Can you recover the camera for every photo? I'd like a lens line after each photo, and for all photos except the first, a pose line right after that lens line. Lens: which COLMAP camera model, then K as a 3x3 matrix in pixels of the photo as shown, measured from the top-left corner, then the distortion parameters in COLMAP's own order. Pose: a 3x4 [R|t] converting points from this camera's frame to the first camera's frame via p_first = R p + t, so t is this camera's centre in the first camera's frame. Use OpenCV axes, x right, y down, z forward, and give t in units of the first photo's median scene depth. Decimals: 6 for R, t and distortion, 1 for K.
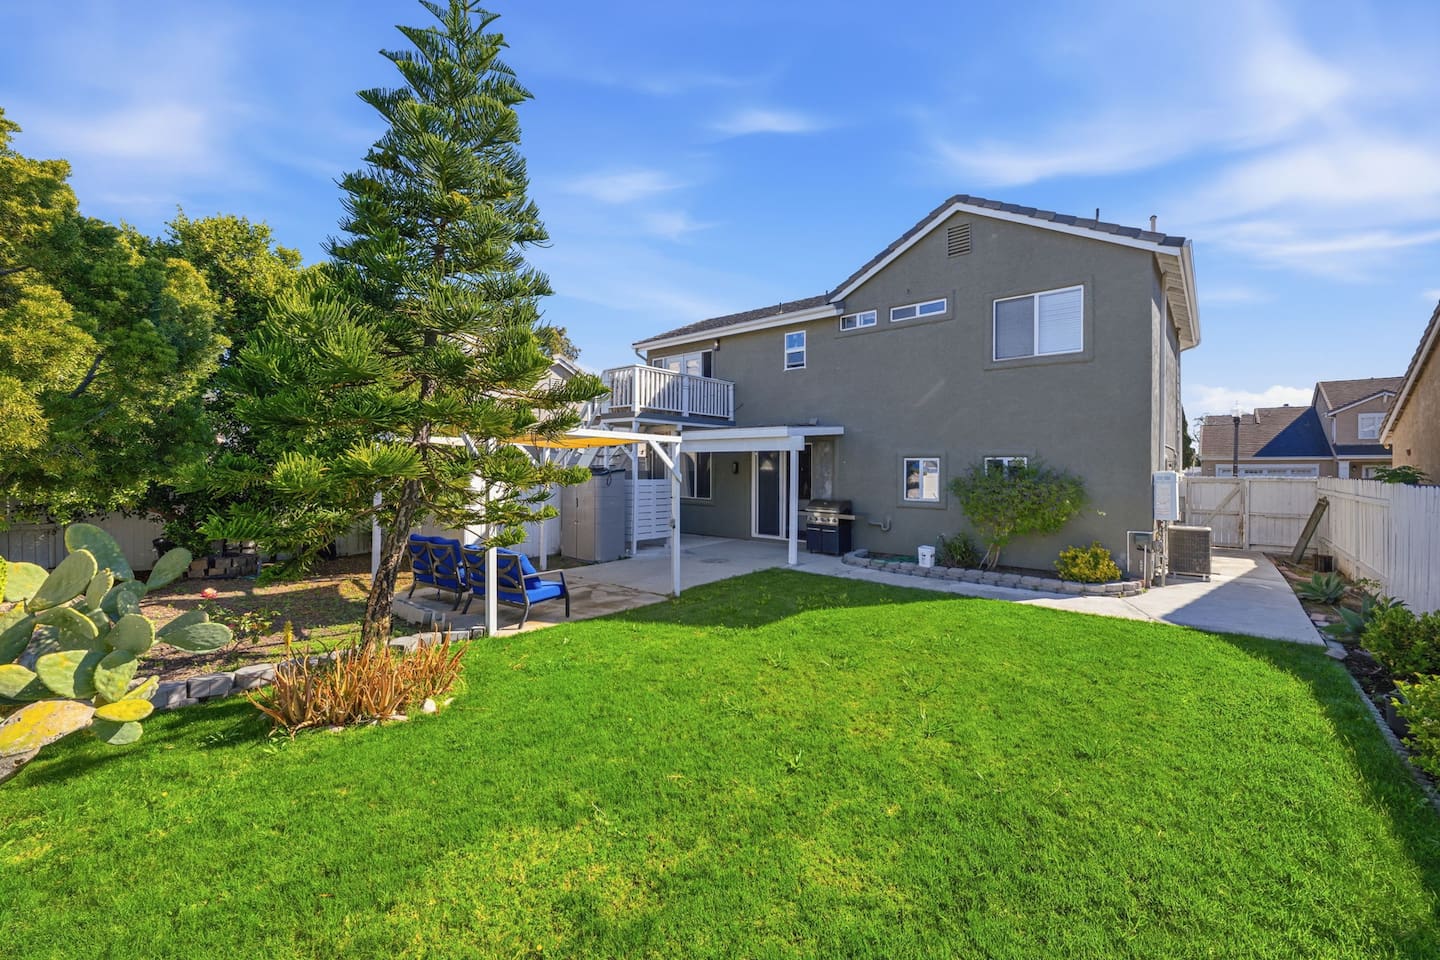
lens RADIAL K [[573.6, 0, 719.6], [0, 573.6, 471.0], [0, 0, 1]] dist [0.000311, -0.000019]
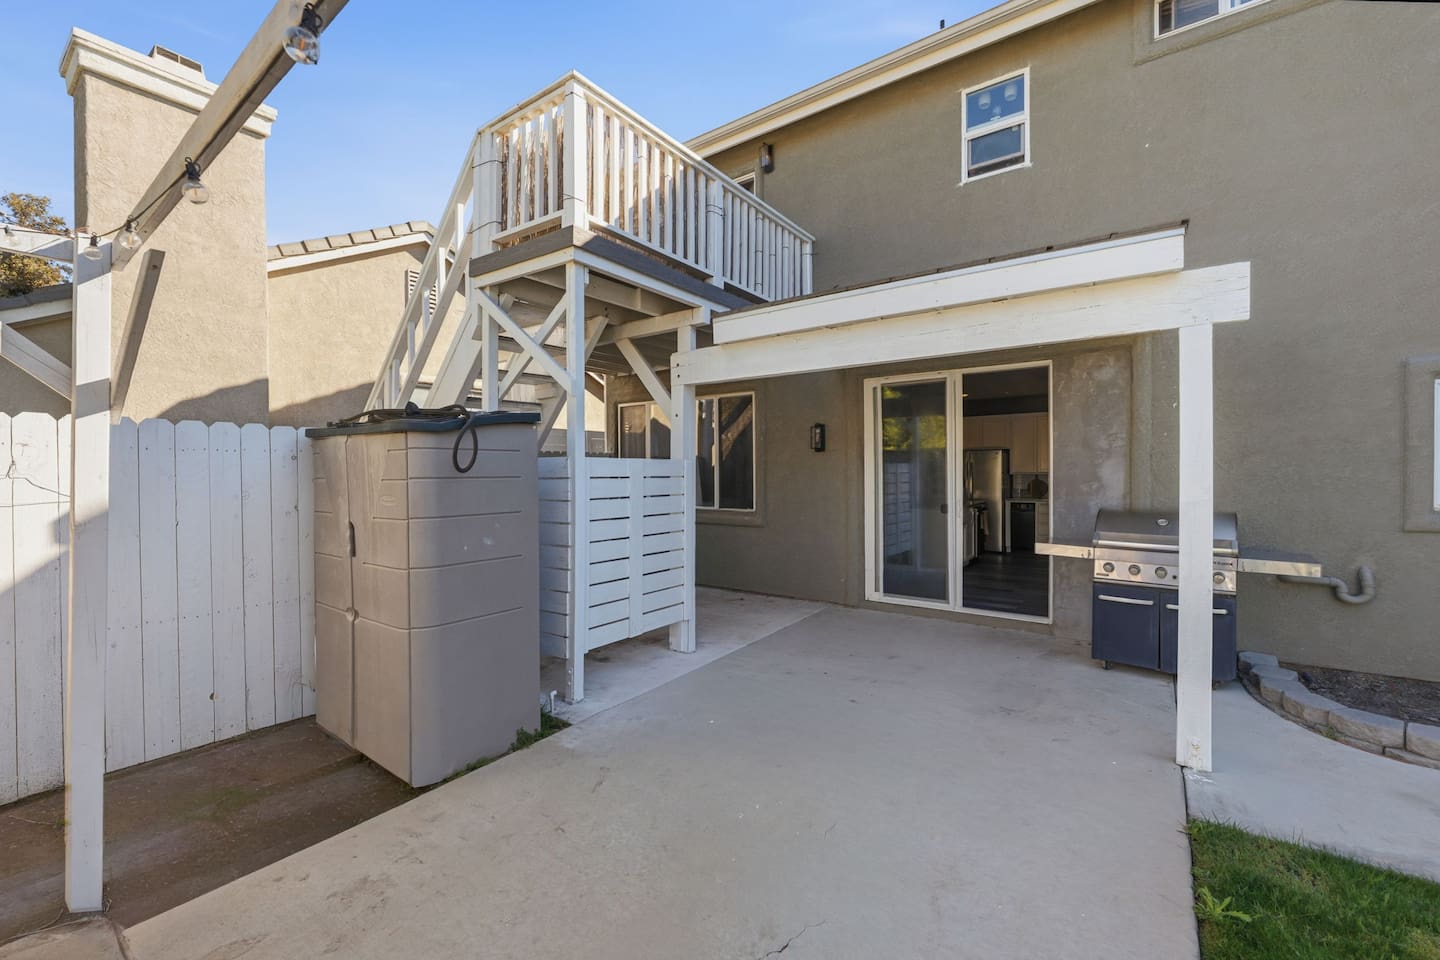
lens RADIAL K [[573.6, 0, 724.0], [0, 573.6, 480.8], [0, 0, 1]] dist [0.000311, -0.000019]
pose [[0.995668, -0.012072, 0.092188, -0.093461], [0.011809, 0.999924, 0.003397, 0.027575], [-0.092222, -0.002293, 0.995736, 0.658431]]
